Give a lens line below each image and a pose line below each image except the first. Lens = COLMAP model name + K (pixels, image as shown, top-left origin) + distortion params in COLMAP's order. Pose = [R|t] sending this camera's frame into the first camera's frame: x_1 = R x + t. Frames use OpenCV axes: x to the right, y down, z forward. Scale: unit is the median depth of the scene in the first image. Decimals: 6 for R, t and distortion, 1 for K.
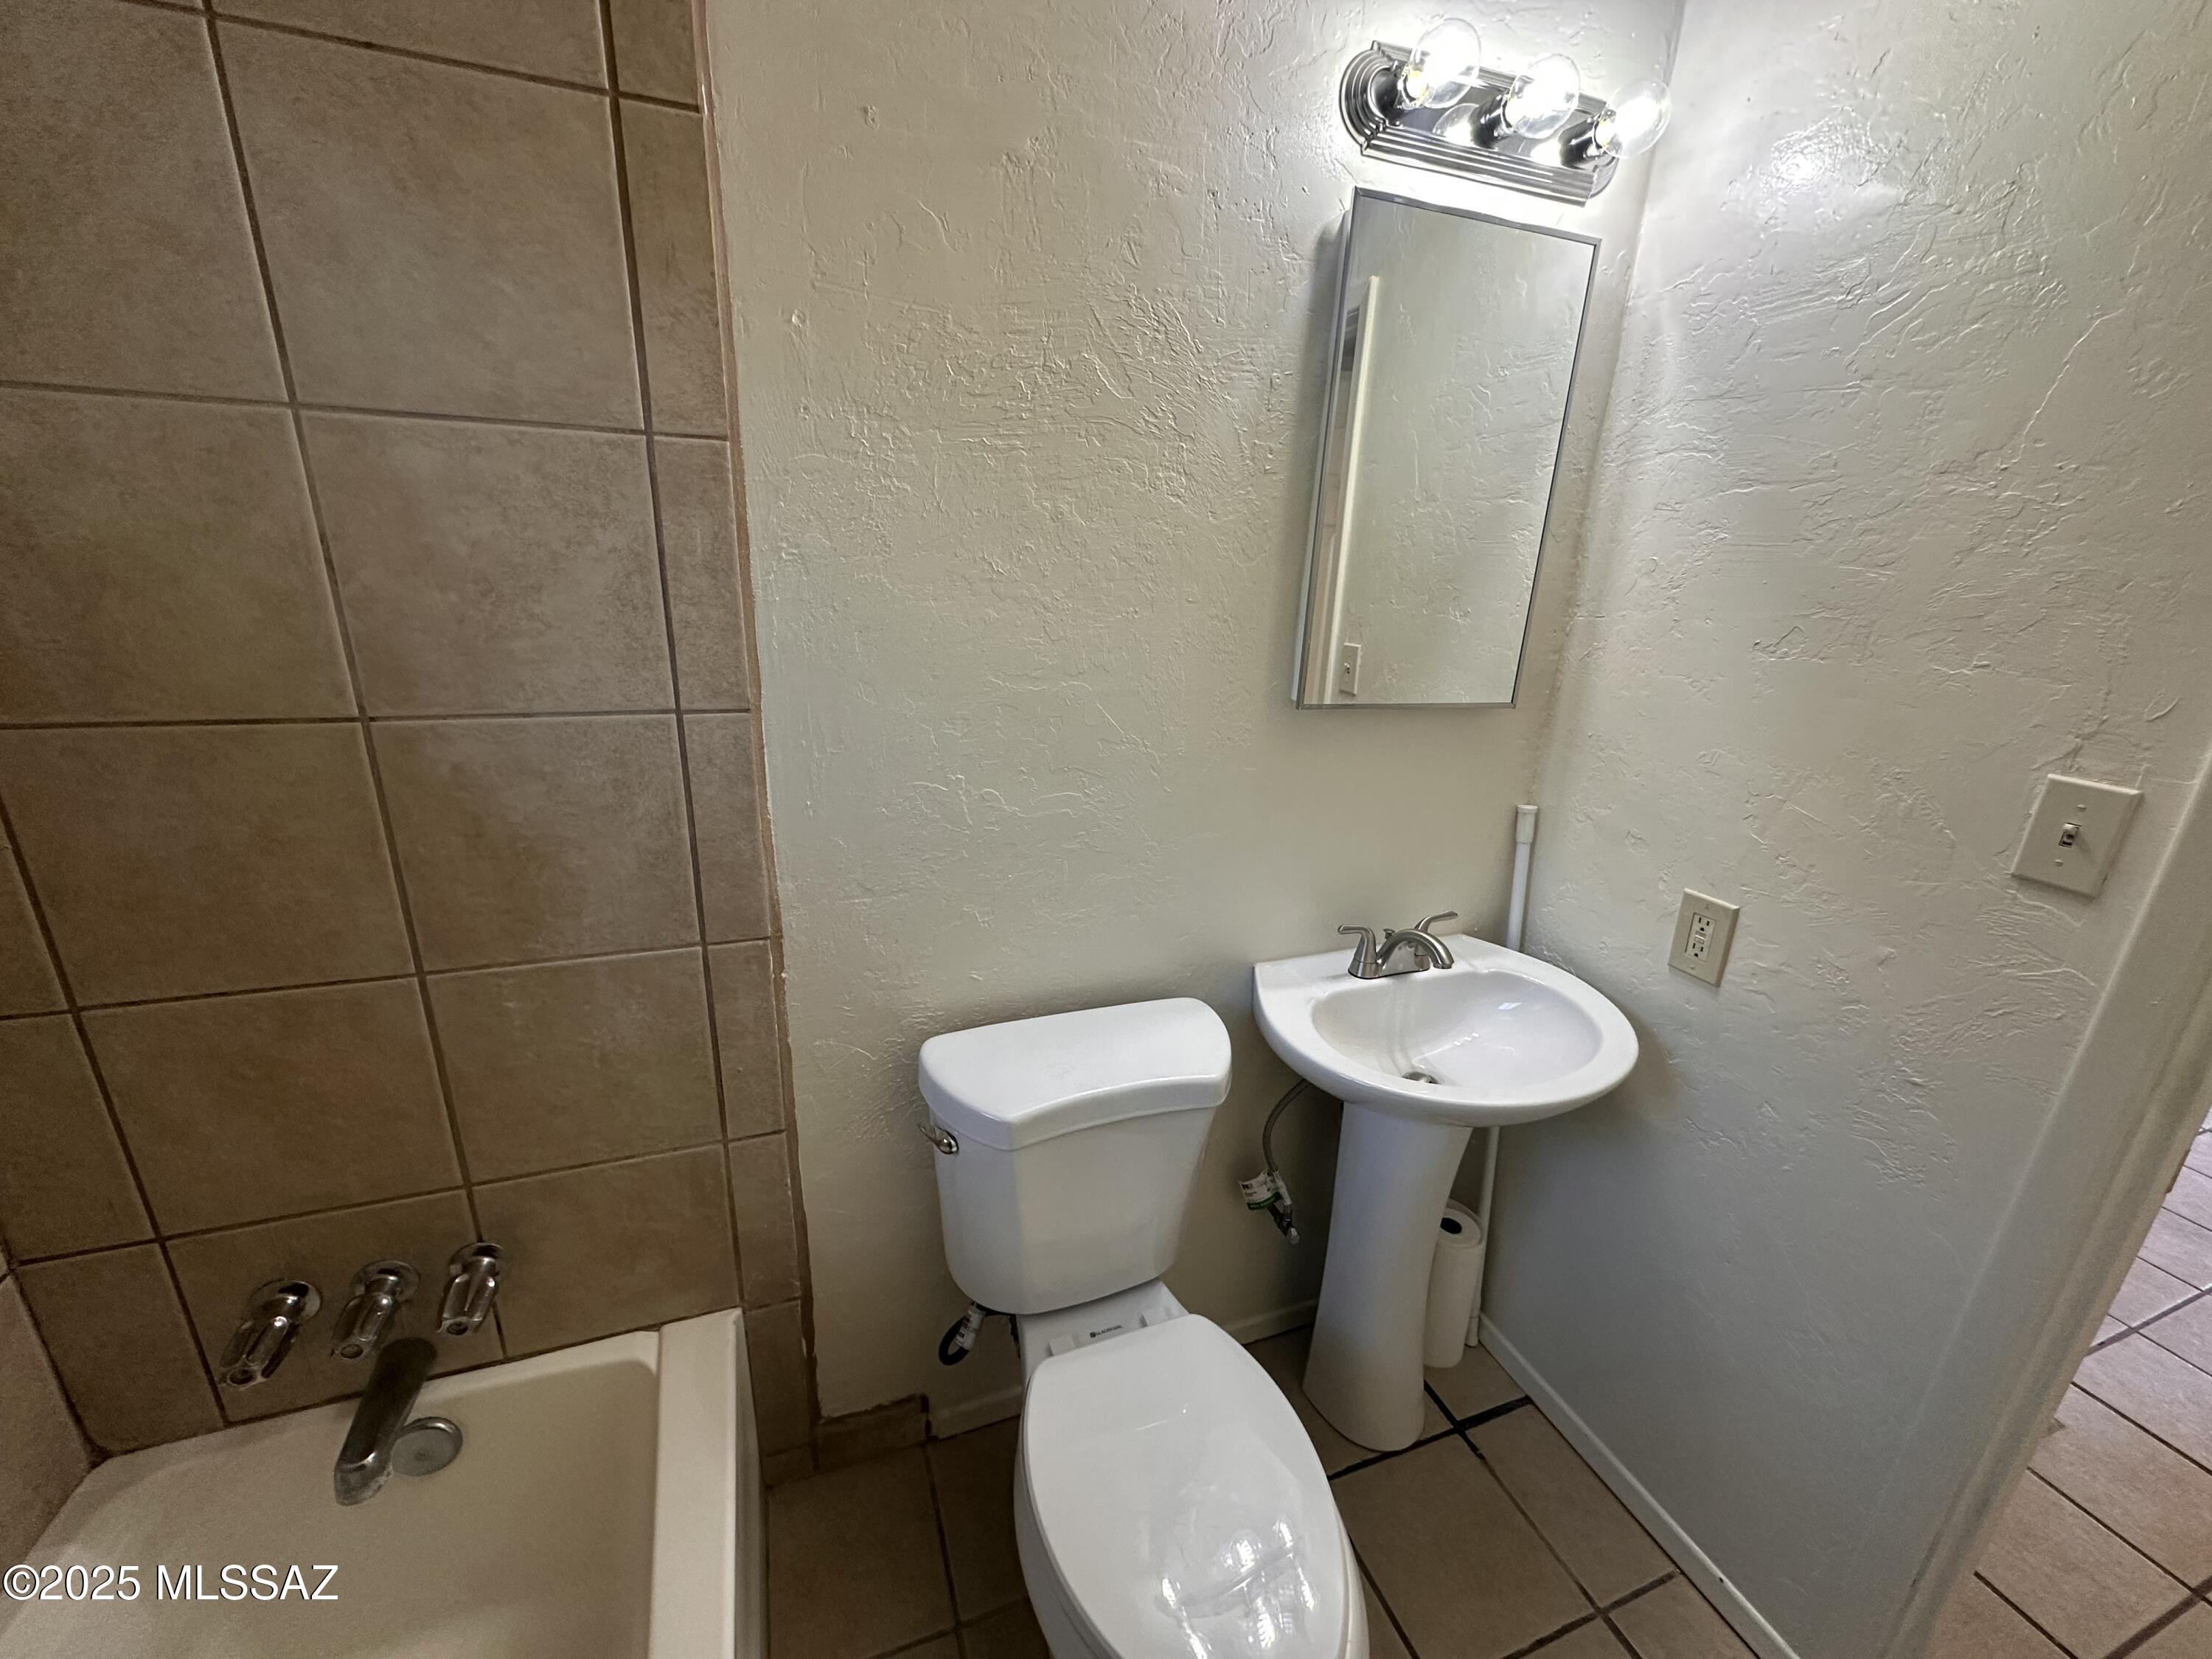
lens RADIAL K [[882.6, 0, 1106.0], [0, 882.6, 829.5], [0, 0, 1]] dist [-0.001965, -0.000281]
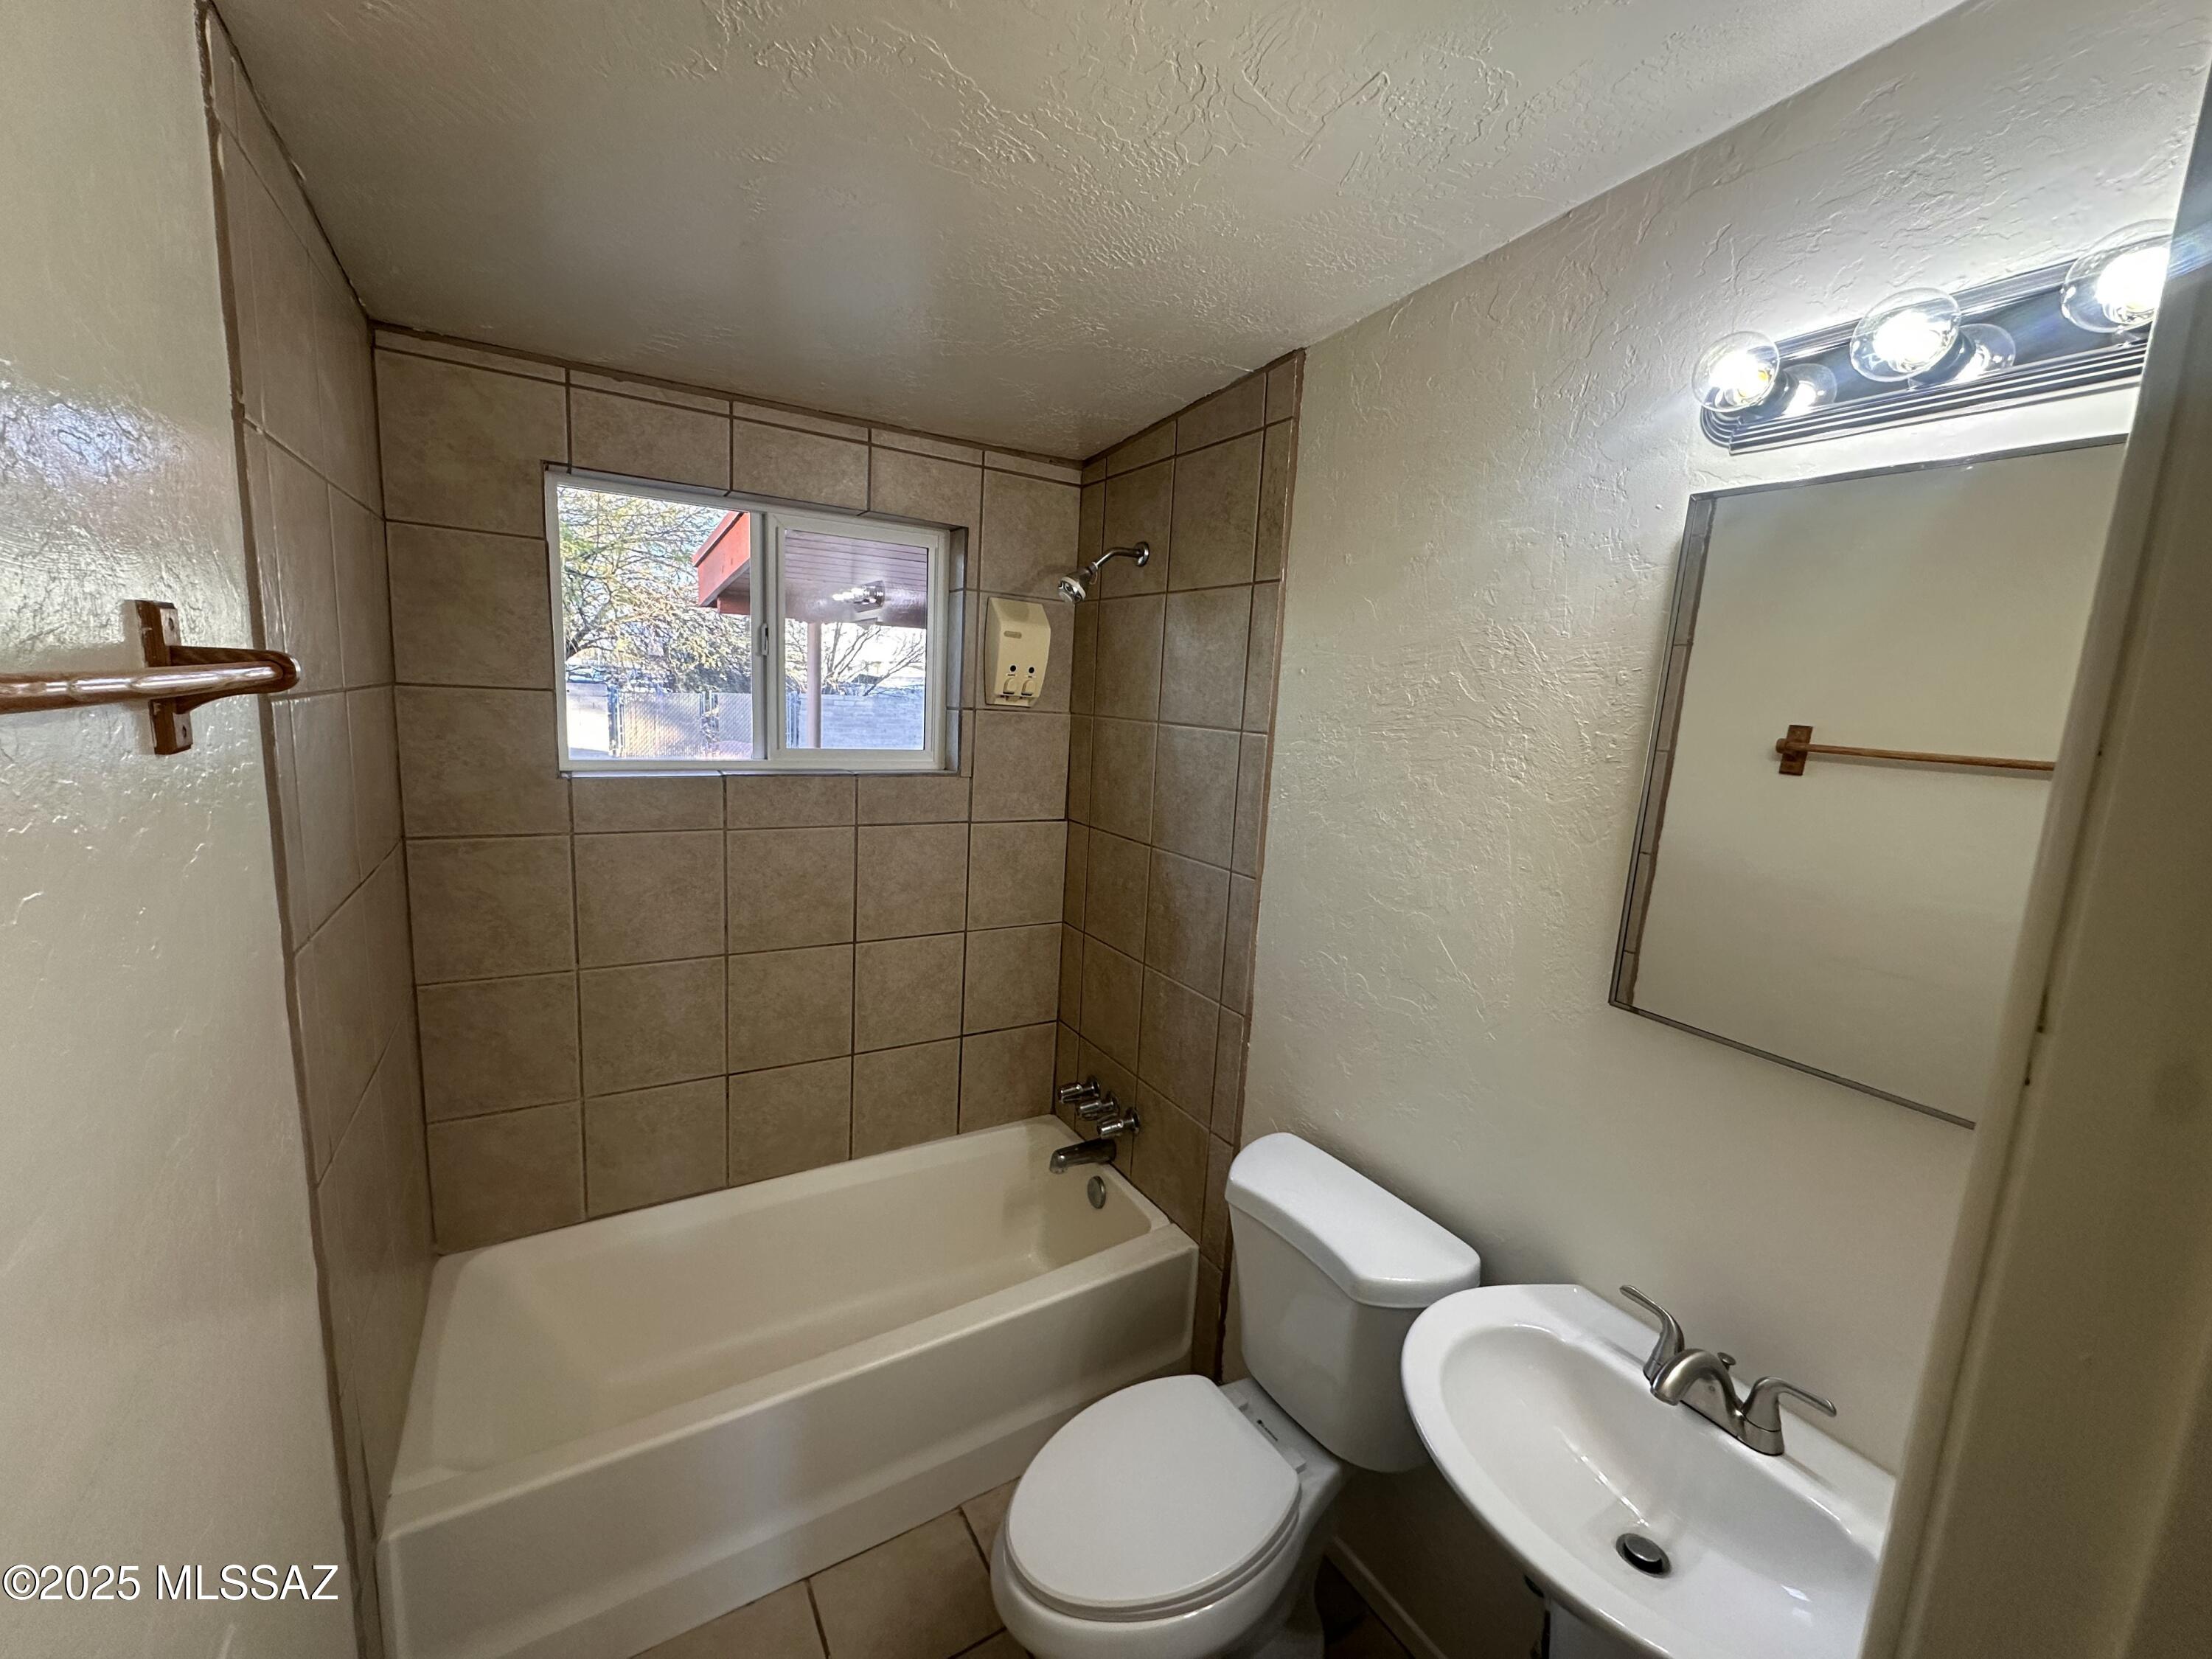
lens RADIAL K [[882.6, 0, 1106.0], [0, 882.6, 829.5], [0, 0, 1]] dist [-0.001965, -0.000281]
pose [[0.190947, 0.122052, -0.973983, 1.195770], [-0.348511, 0.936025, 0.048971, -0.204459], [0.917649, 0.330093, 0.221267, 0.312968]]
